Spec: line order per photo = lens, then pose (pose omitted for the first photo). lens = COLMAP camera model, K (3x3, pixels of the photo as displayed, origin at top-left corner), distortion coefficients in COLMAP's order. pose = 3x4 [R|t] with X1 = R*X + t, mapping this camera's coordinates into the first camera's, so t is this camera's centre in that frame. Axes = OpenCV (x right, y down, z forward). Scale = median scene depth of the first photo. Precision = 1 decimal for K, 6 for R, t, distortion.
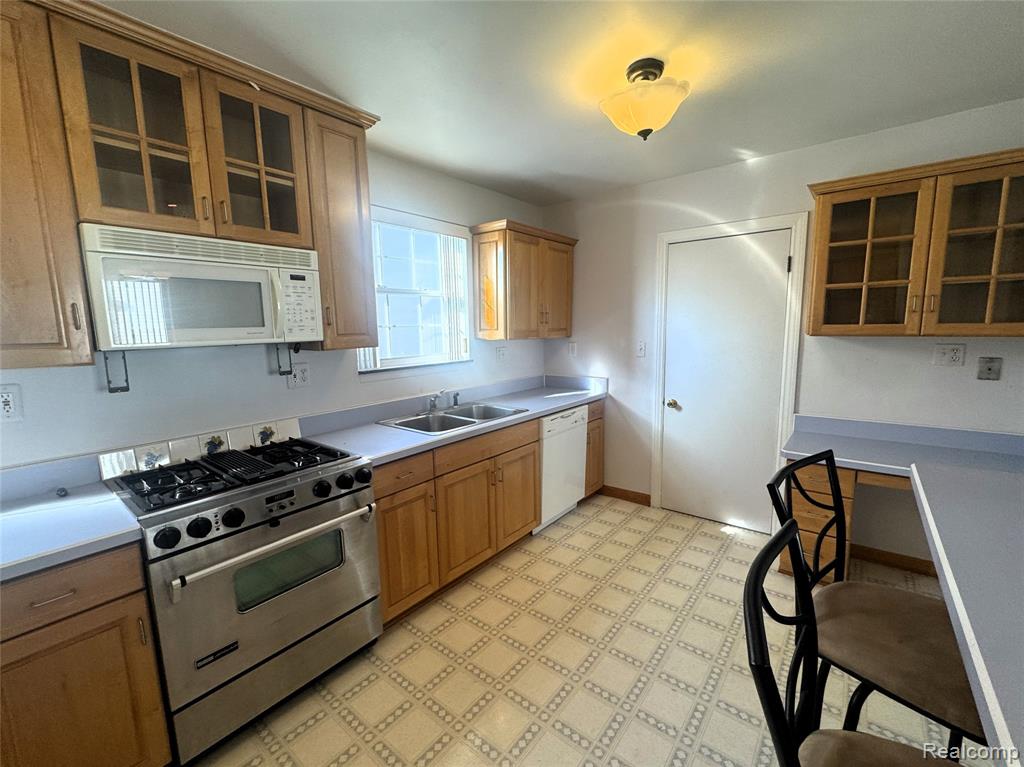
lens RADIAL K [[433.2, 0, 512.0], [0, 433.2, 383.5], [0, 0, 1]] dist [0.000524, 0.000077]
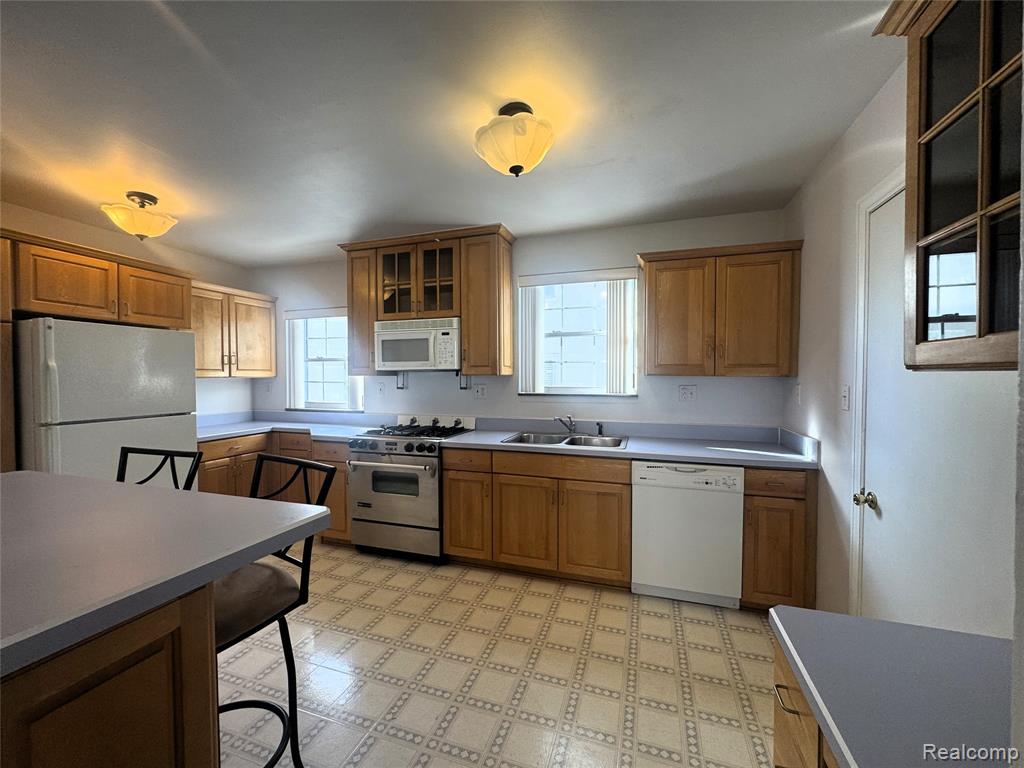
lens RADIAL K [[409.7, 0, 512.0], [0, 409.7, 384.0], [0, 0, 1]] dist [-0.001433, -0.000071]
pose [[0.349304, 0.040159, -0.936148, 0.897903], [-0.130622, 0.991413, -0.006209, -0.047431], [0.927860, 0.124451, 0.351550, 0.512812]]
